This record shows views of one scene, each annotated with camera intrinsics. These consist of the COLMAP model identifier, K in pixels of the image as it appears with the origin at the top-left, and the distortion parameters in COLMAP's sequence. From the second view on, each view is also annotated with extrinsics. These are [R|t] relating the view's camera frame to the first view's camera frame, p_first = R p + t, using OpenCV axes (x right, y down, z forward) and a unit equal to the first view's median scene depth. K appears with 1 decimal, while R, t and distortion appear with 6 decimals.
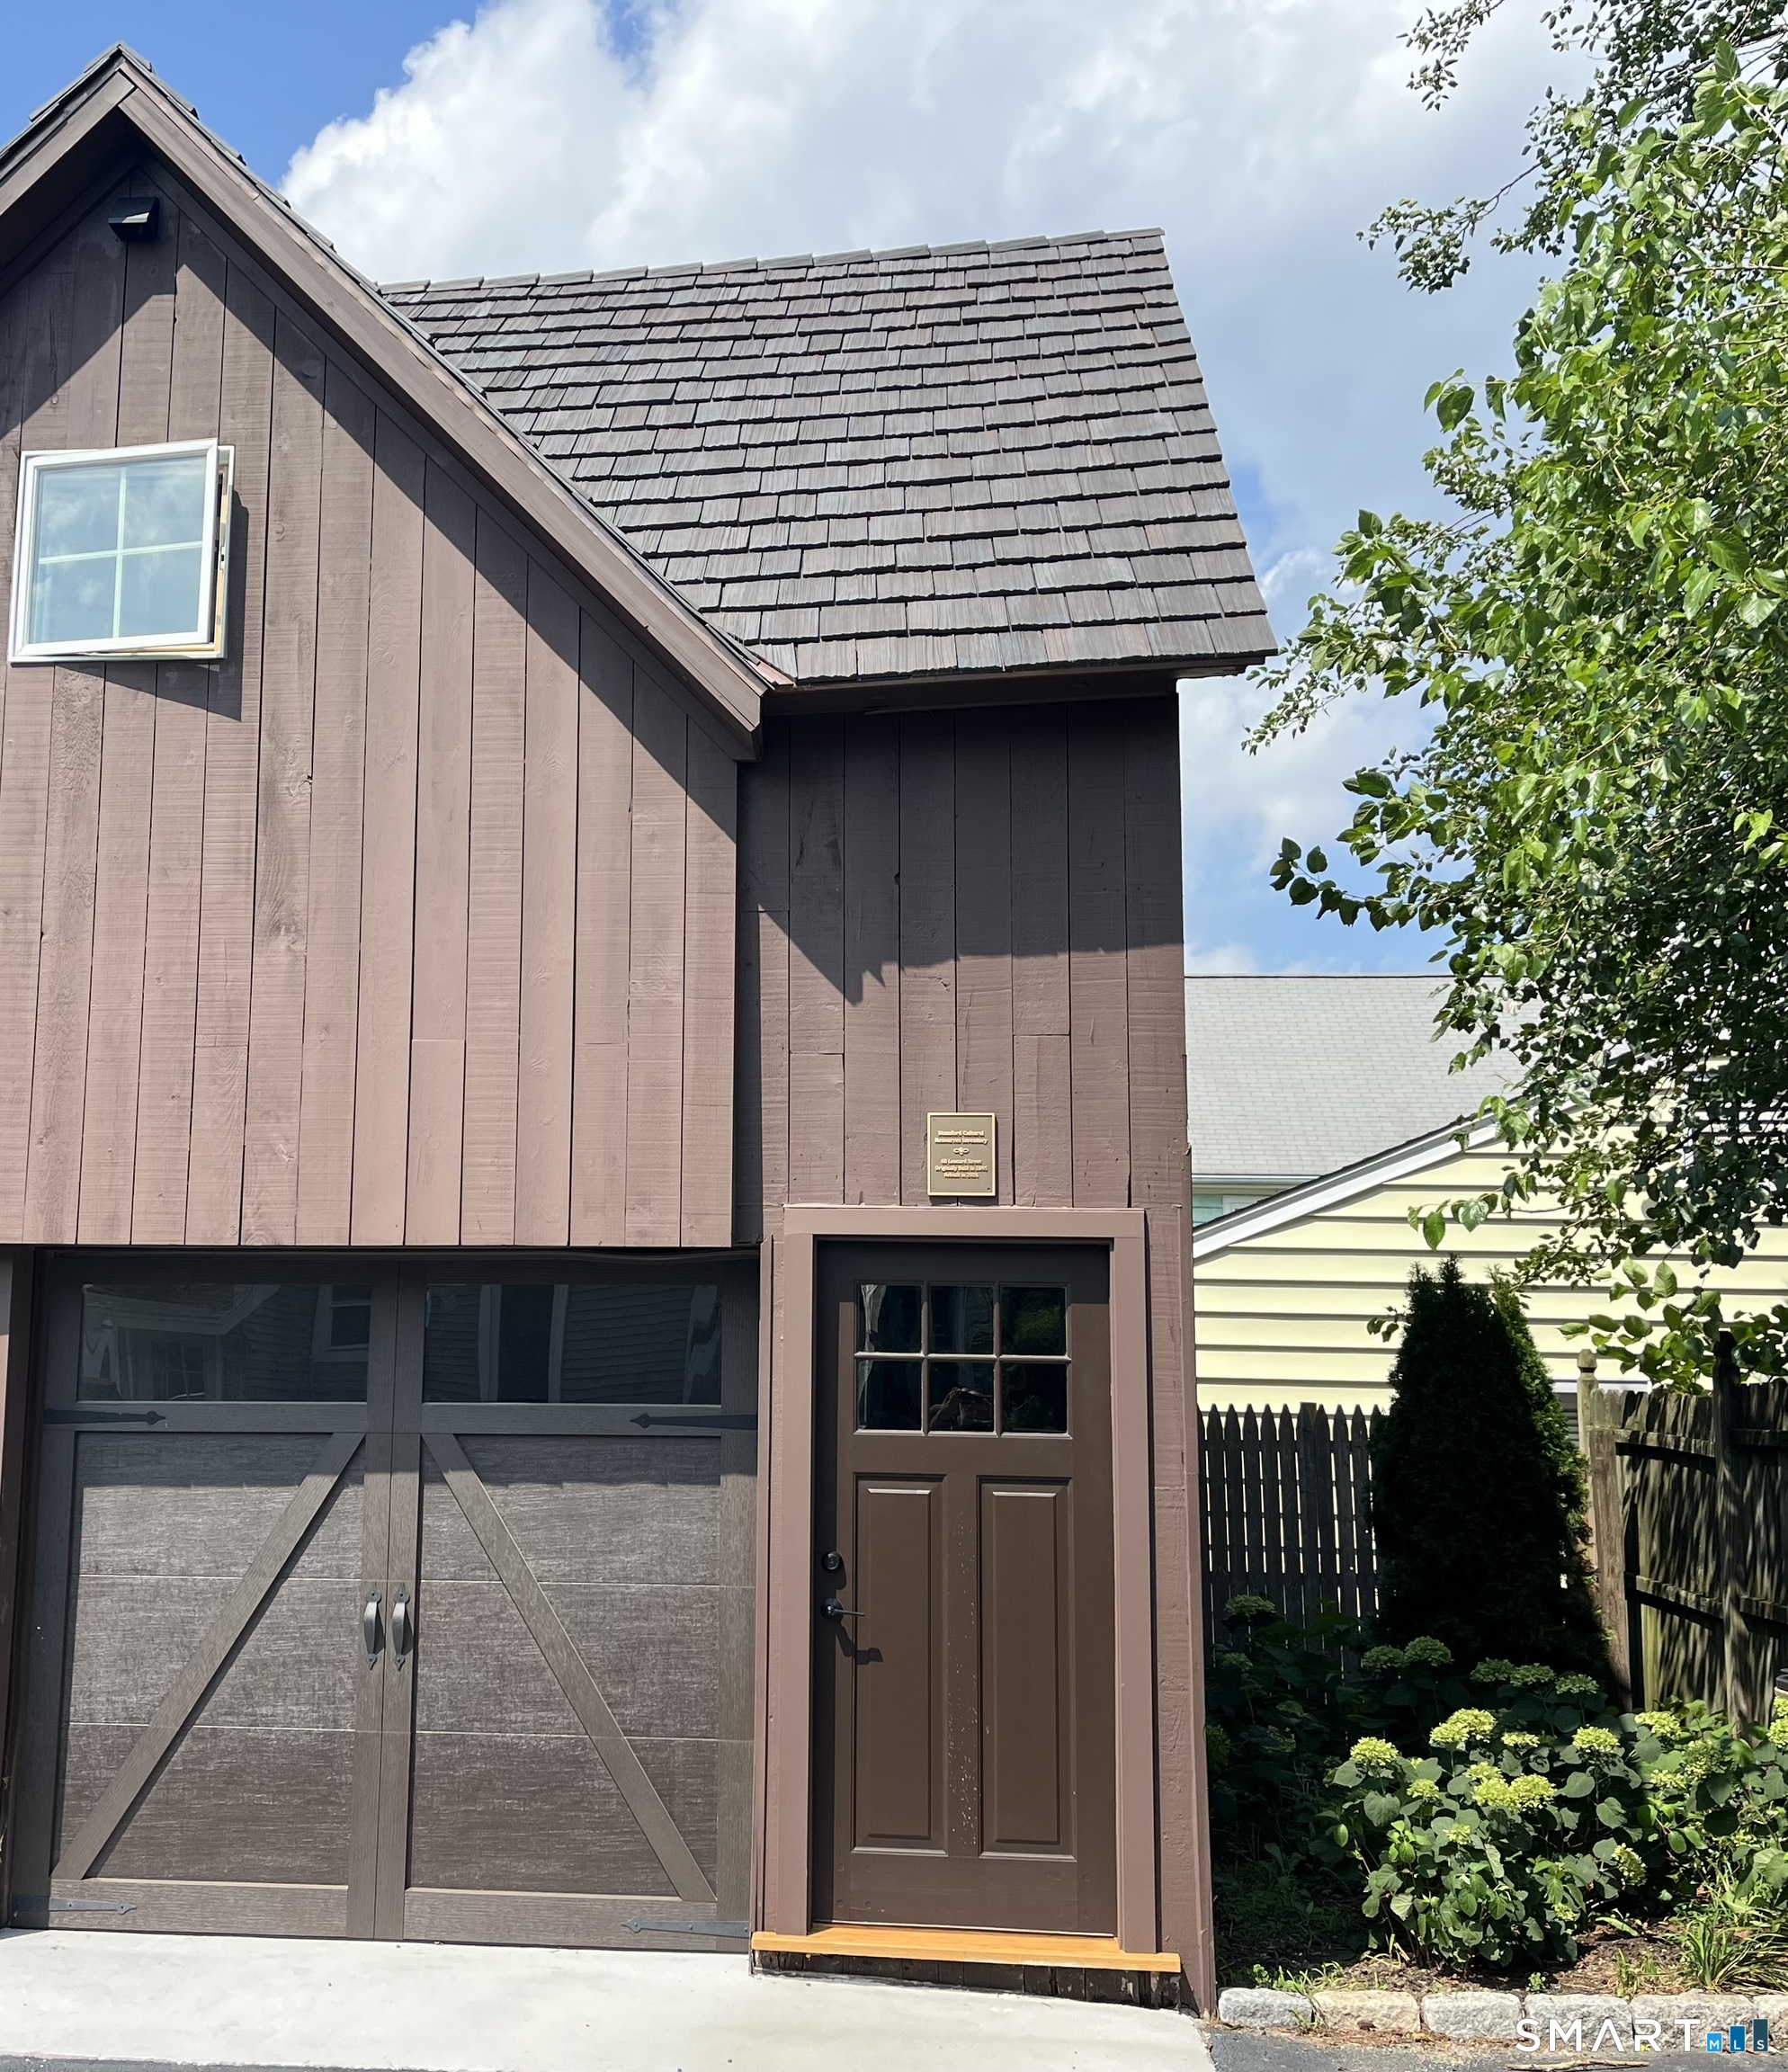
lens RADIAL K [[2324.9, 0, 893.5], [0, 2324.9, 1042.3], [0, 0, 1]] dist [0.080809, -0.161777]
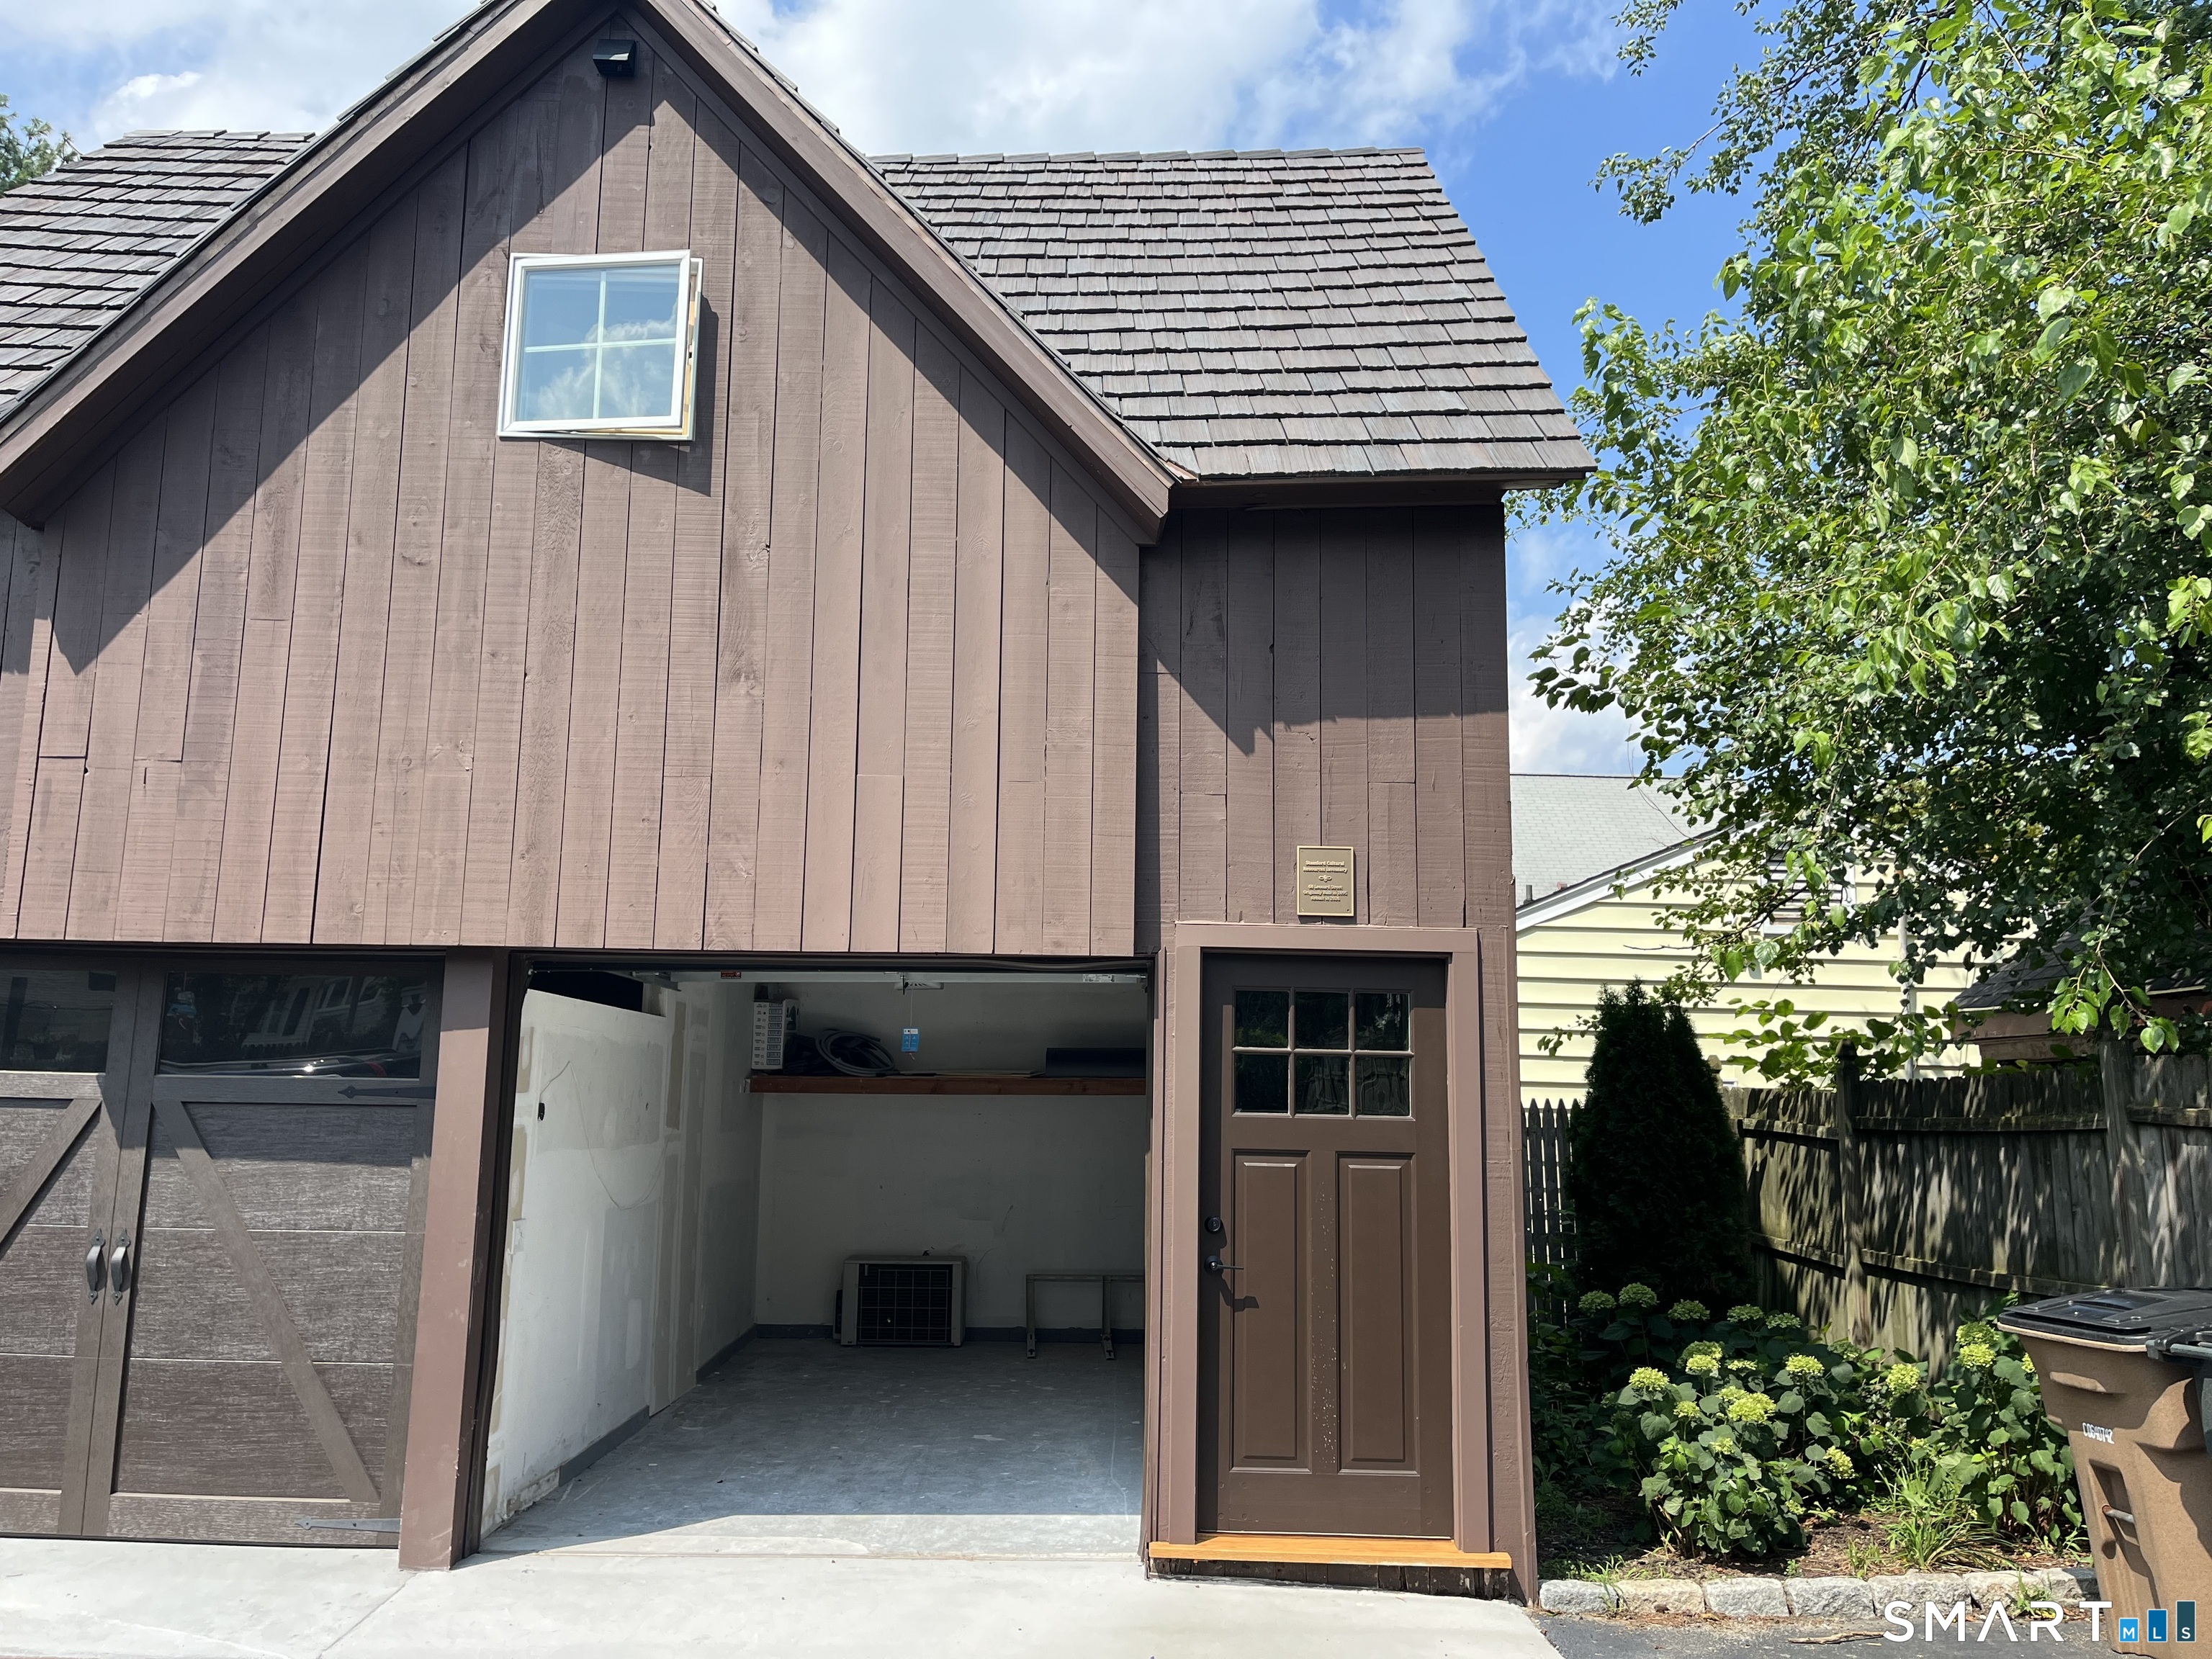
lens RADIAL K [[1700.0, 0, 1135.2], [0, 1700.0, 822.9], [0, 0, 1]] dist [0.060691, -0.086188]
pose [[0.993357, 0.020673, 0.113204, -0.163358], [-0.019579, 0.999750, -0.010771, 0.029168], [-0.113398, 0.008483, 0.993513, 0.143368]]
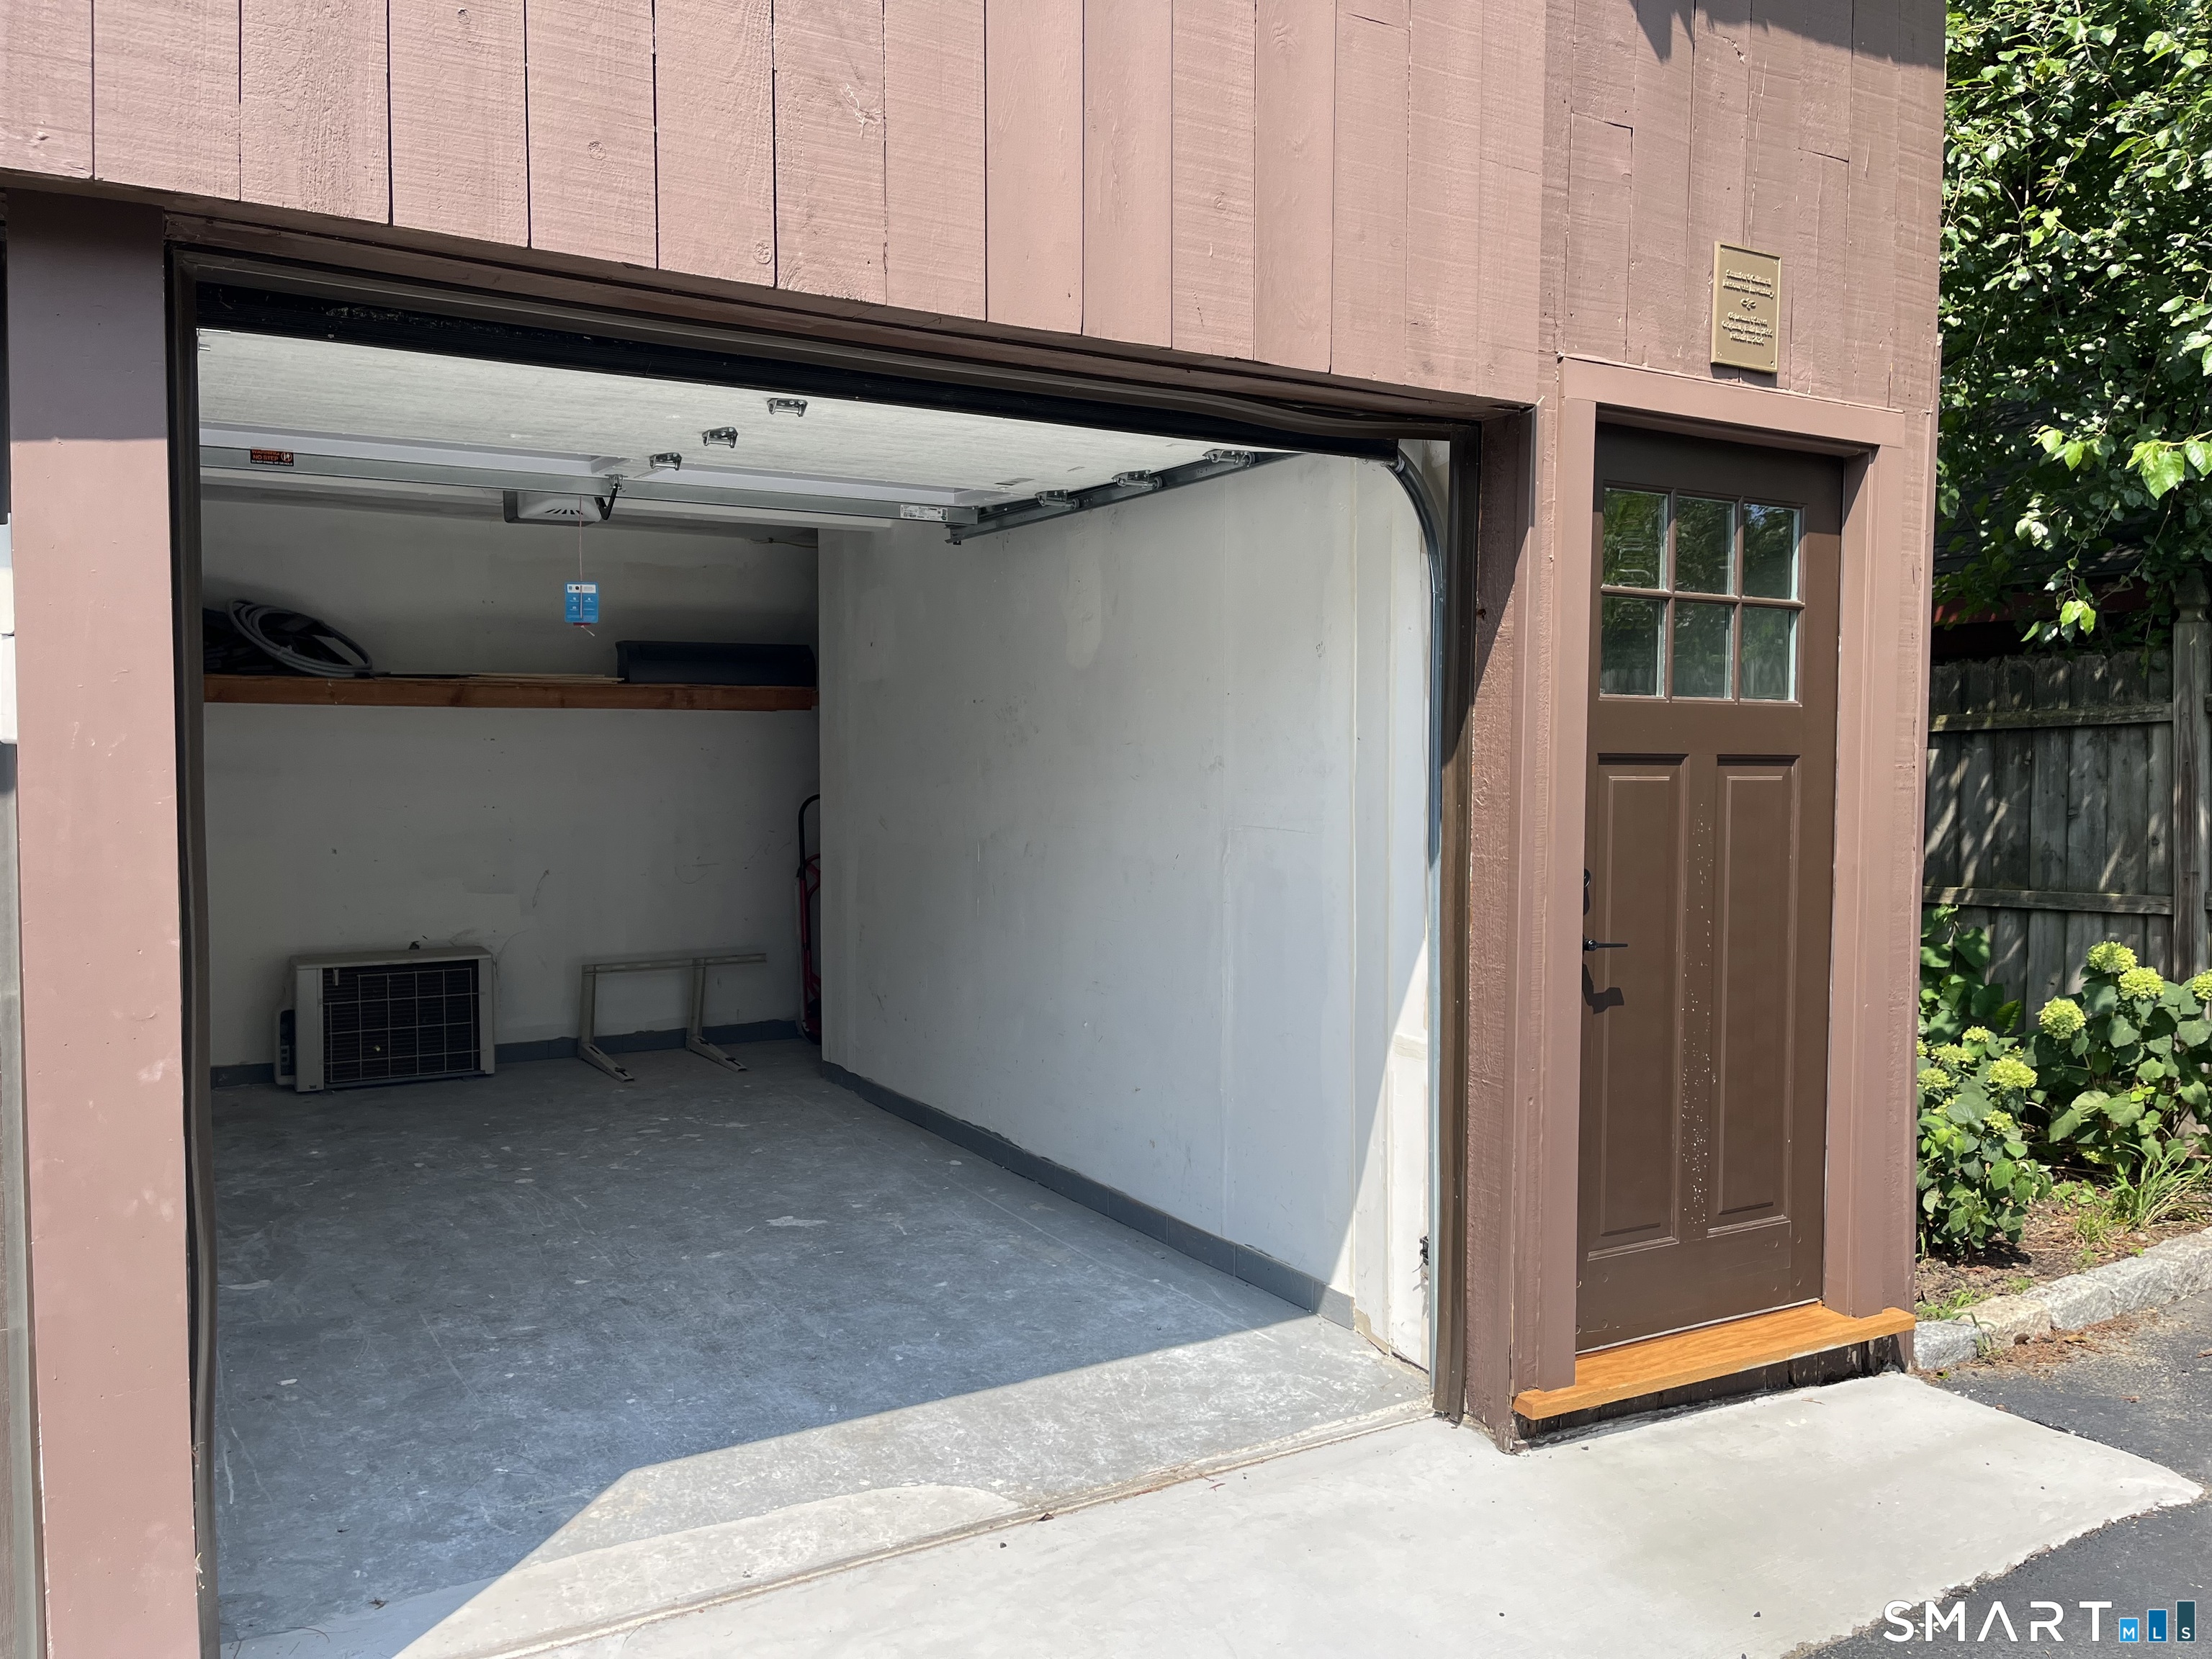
lens RADIAL K [[1655.3, 0, 1100.3], [0, 1655.3, 816.8], [0, 0, 1]] dist [0.058532, -0.071728]
pose [[0.803338, -0.031776, 0.594674, -0.427460], [-0.081364, 0.983355, 0.162459, 0.131353], [-0.589938, -0.178895, 0.787381, 0.675132]]
